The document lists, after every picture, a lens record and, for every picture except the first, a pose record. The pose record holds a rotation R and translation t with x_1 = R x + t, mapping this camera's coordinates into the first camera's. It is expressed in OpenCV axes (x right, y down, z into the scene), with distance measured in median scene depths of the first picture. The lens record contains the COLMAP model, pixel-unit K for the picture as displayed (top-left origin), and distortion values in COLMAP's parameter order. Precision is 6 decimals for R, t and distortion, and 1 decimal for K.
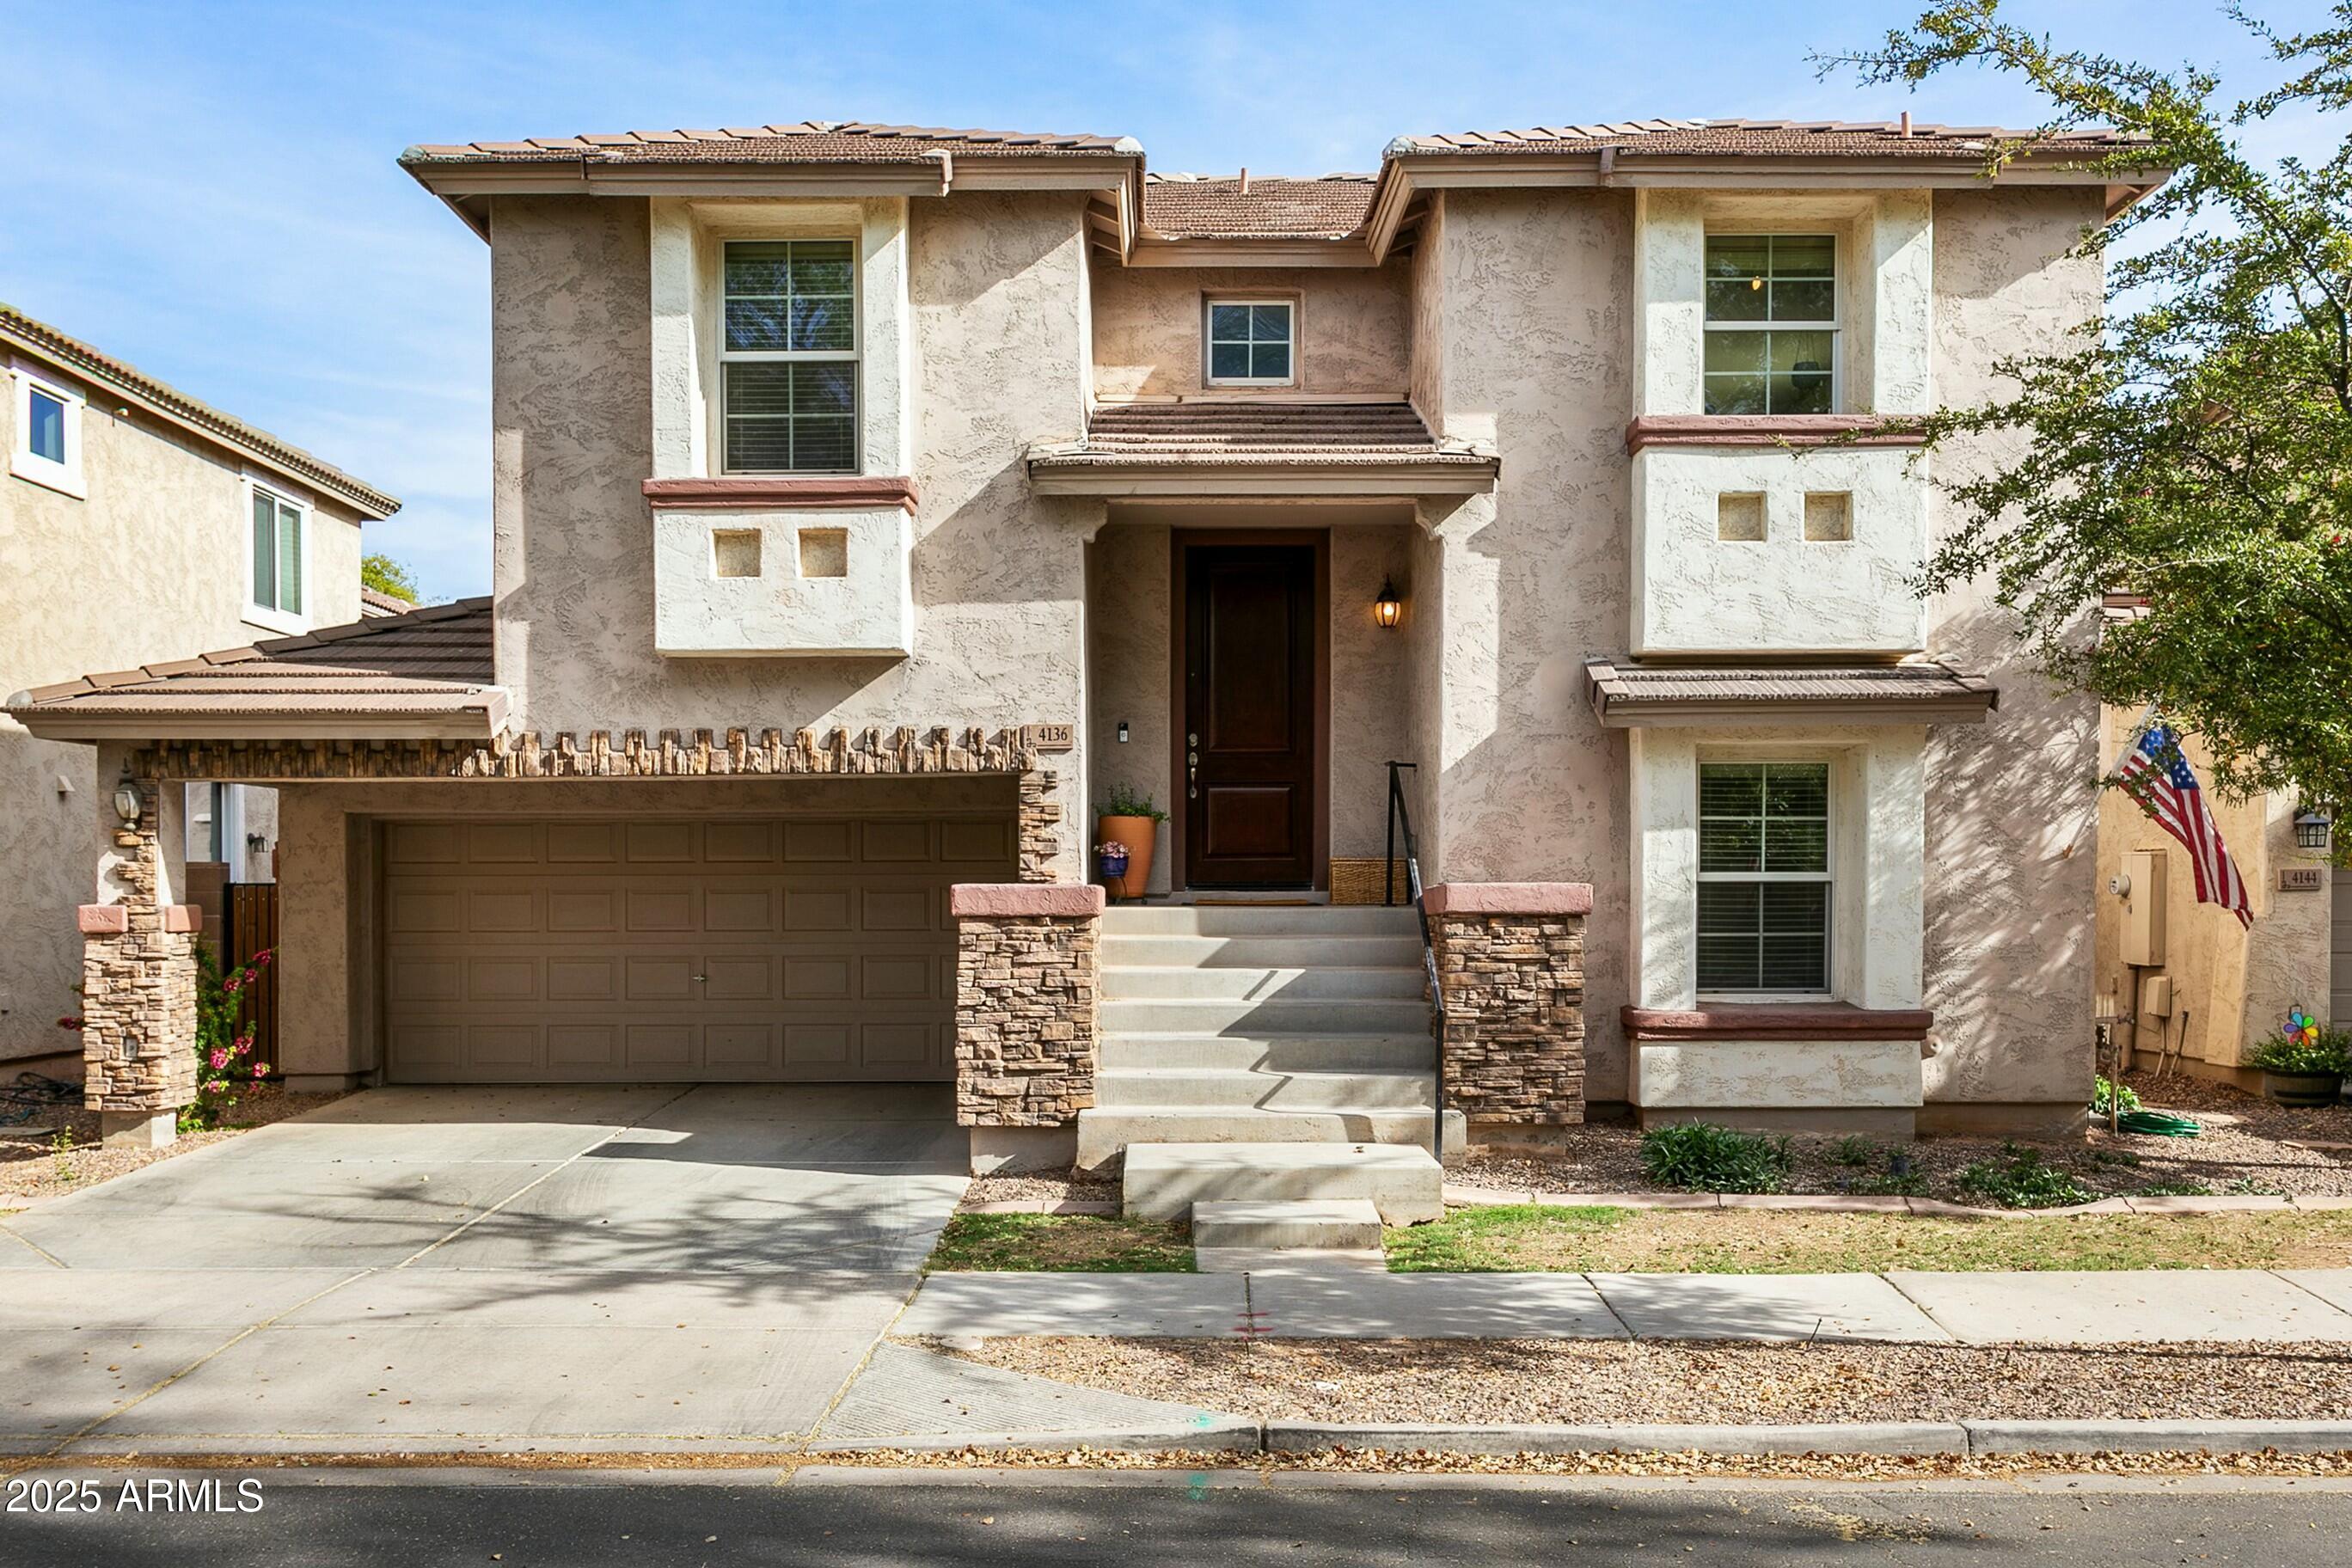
lens RADIAL K [[2158.6, 0, 1175.5], [0, 2158.6, 825.2], [0, 0, 1]] dist [-0.001950, 0.014360]
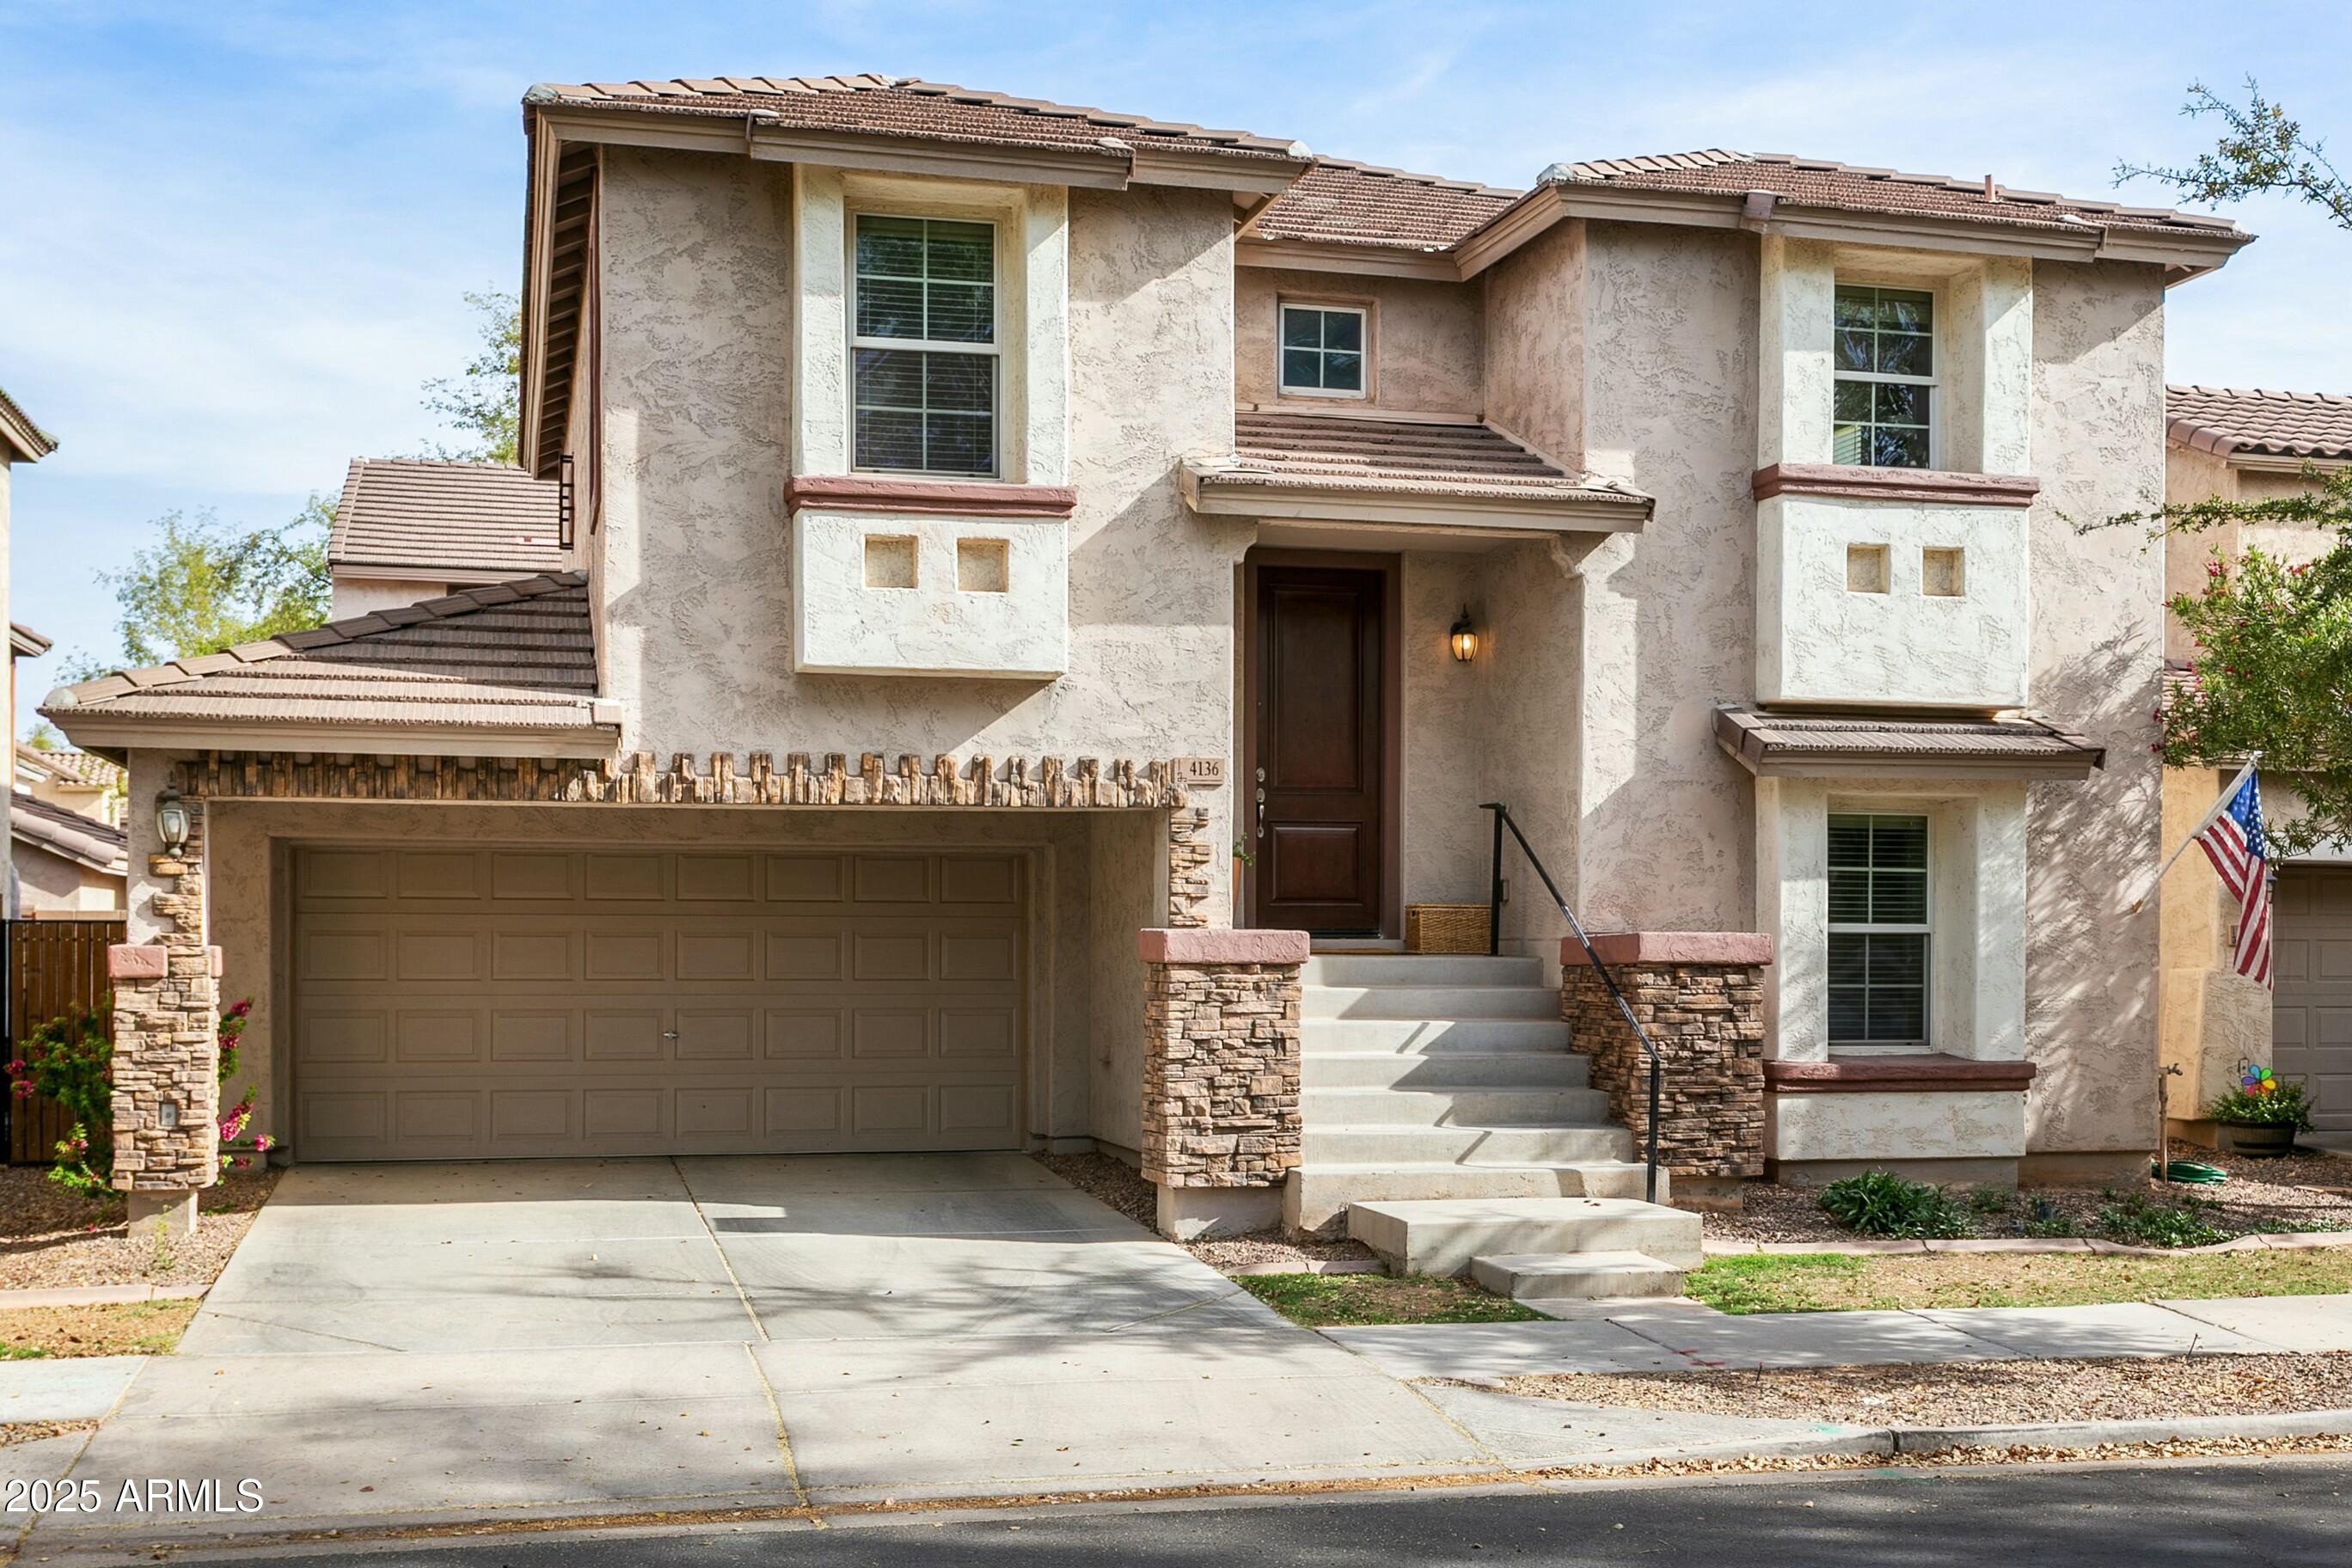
lens RADIAL K [[2742.8, 0, 1176.0], [0, 2742.8, 784.0], [0, 0, 1]] dist [0.009801, -0.031693]
pose [[0.962430, 0.022741, 0.270575, -0.390168], [-0.015531, 0.999466, -0.028759, -0.001231], [-0.271085, 0.023476, 0.962269, -0.137319]]
